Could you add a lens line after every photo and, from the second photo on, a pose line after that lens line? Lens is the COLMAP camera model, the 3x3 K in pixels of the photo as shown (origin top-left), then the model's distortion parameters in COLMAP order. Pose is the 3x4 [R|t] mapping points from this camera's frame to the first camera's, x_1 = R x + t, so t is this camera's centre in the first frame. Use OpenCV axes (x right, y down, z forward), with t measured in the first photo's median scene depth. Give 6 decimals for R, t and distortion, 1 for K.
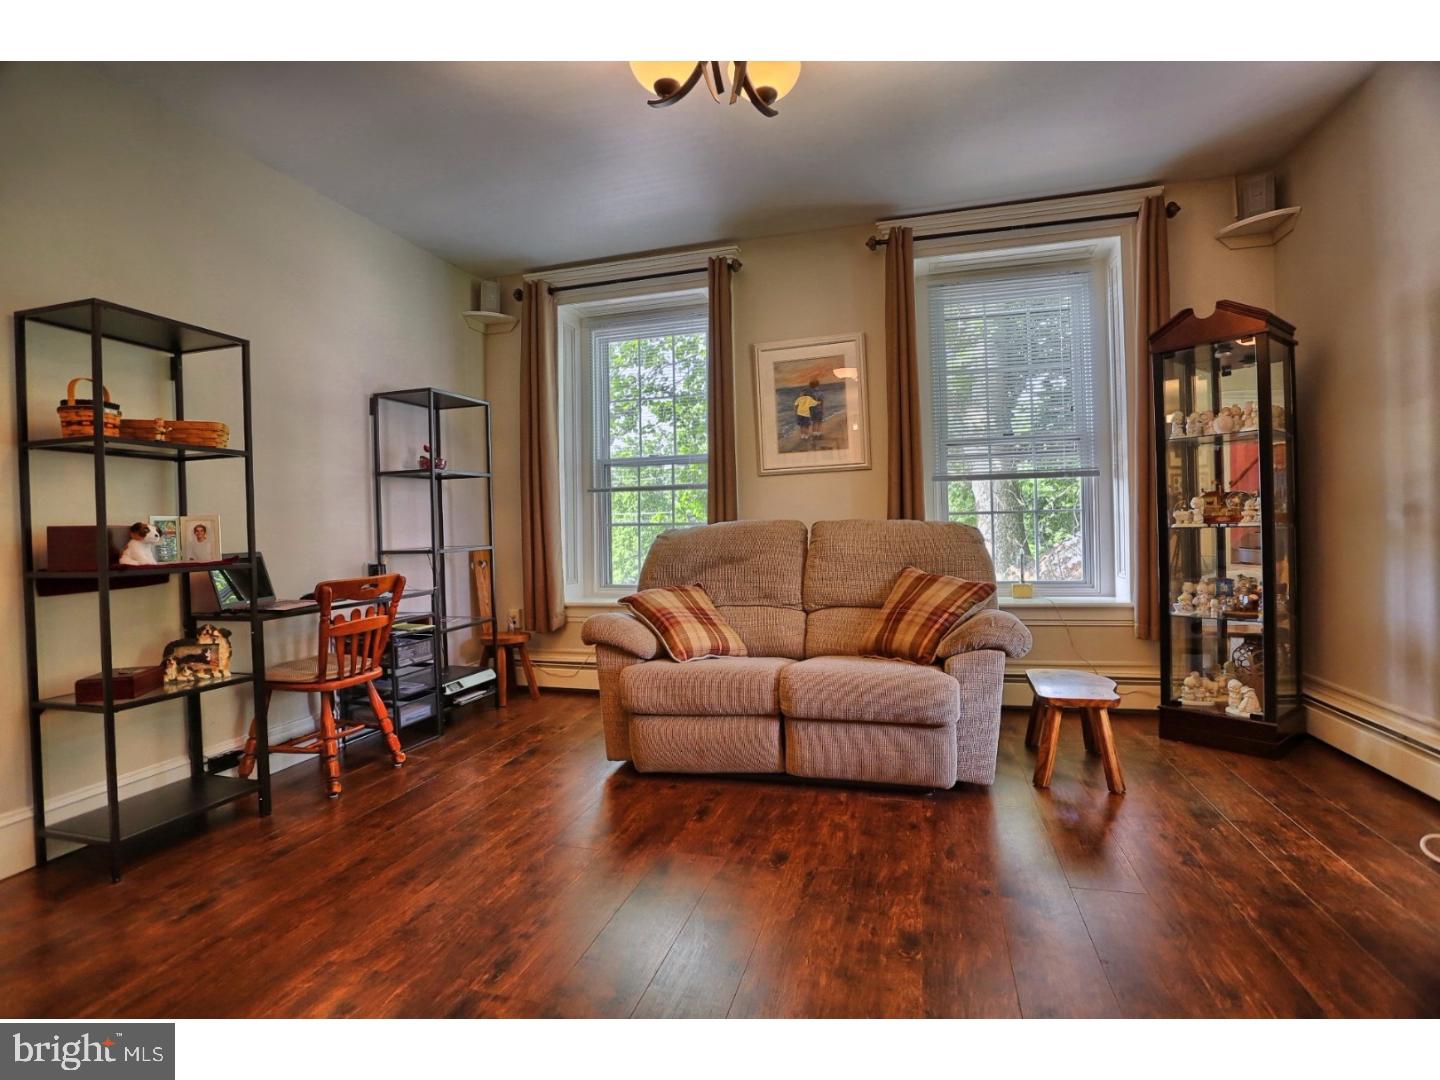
lens RADIAL K [[685.4, 0, 720.0], [0, 685.4, 540.0], [0, 0, 1]] dist [0.000332, 0.000046]
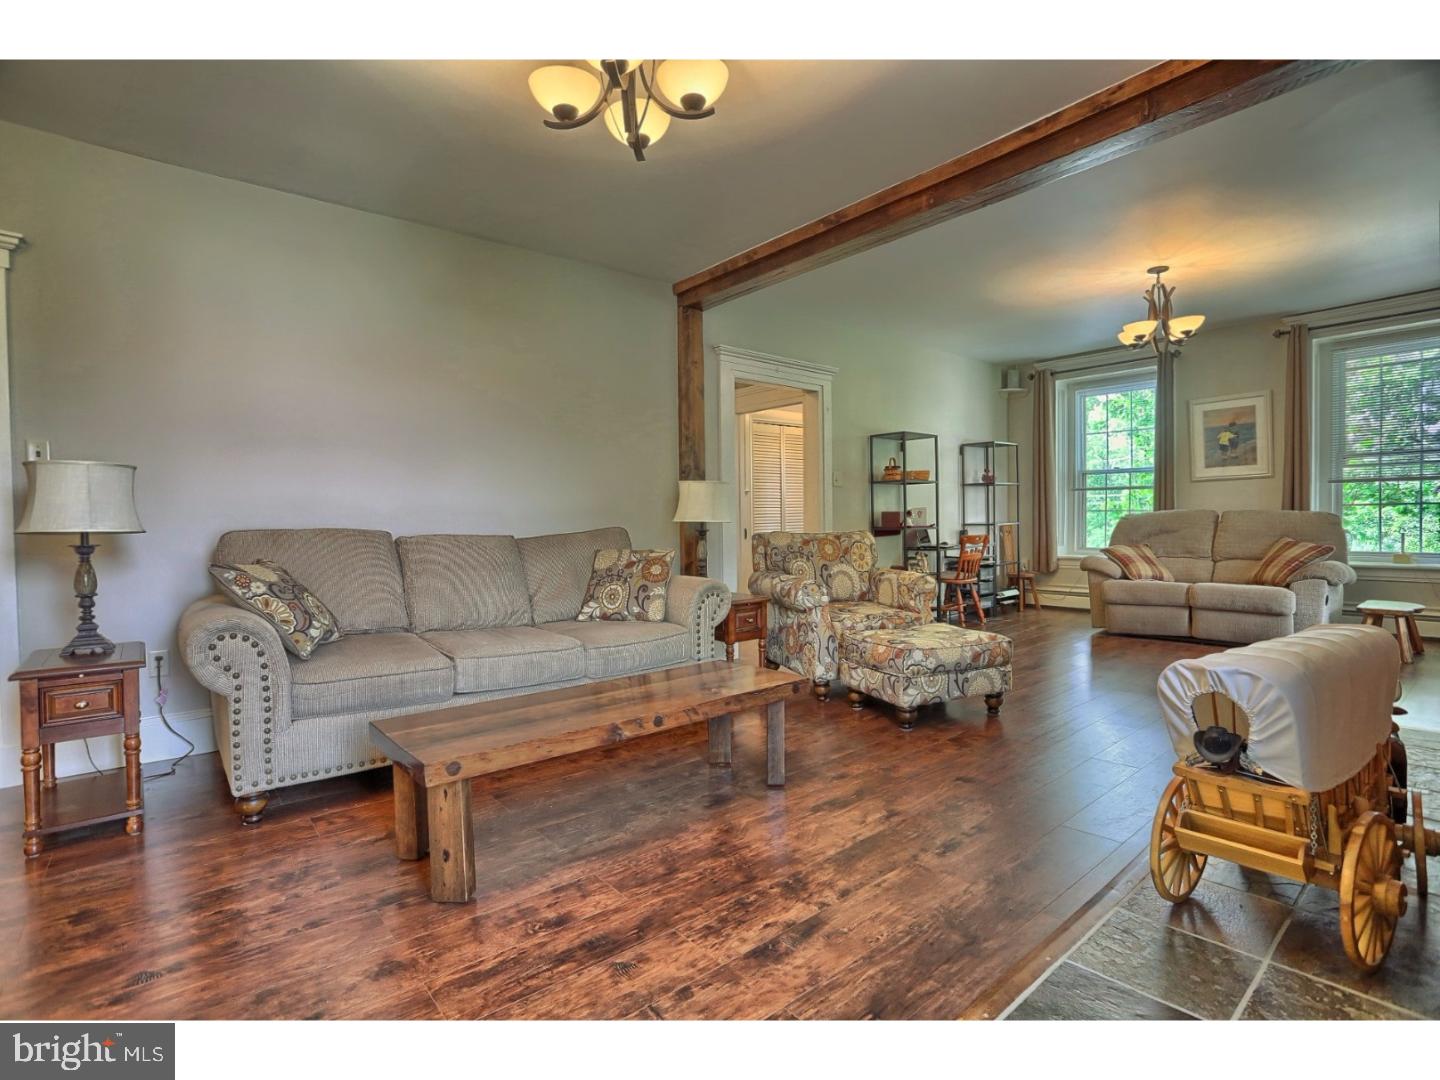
lens RADIAL K [[720.0, 0, 720.0], [0, 720.0, 540.0], [0, 0, 1]] dist [-0.029465, 0.001759]
pose [[0.839389, 0.028070, -0.542806, 0.043017], [-0.015291, 0.999490, 0.028040, 0.015252], [0.543317, -0.015236, 0.839390, -1.143973]]
